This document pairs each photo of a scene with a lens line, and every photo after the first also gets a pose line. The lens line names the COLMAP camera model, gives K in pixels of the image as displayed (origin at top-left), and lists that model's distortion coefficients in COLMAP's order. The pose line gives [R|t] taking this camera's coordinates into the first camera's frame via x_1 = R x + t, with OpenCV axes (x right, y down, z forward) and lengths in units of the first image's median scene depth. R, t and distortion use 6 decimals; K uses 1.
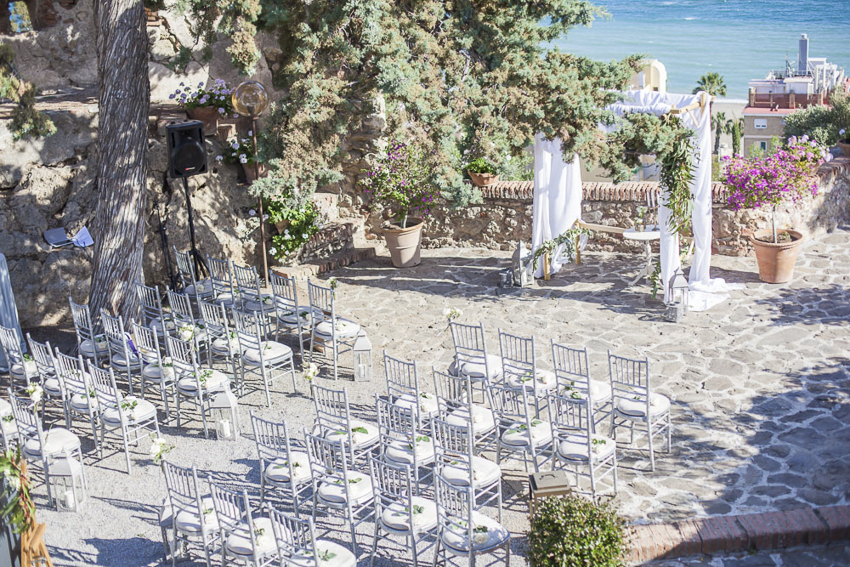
lens RADIAL K [[1202.1, 0, 424.9], [0, 1202.1, 282.8], [0, 0, 1]] dist [-0.048134, 0.000000]
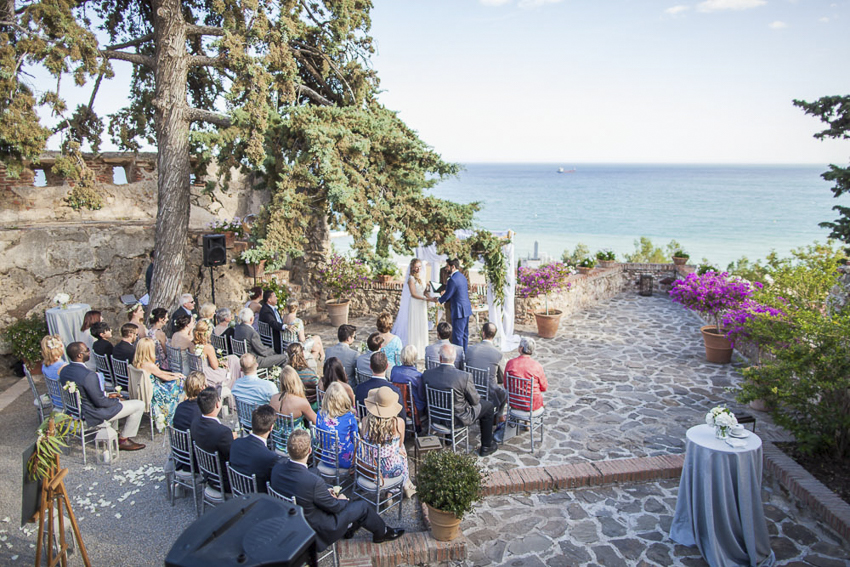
lens RADIAL K [[603.5, 0, 426.5], [0, 603.5, 285.5], [0, 0, 1]] dist [-0.003829, -0.006394]
pose [[0.991308, 0.040124, 0.125290, -0.003703], [-0.025141, 0.992581, -0.118955, 0.048000], [-0.129134, 0.114771, 0.984963, 0.178491]]
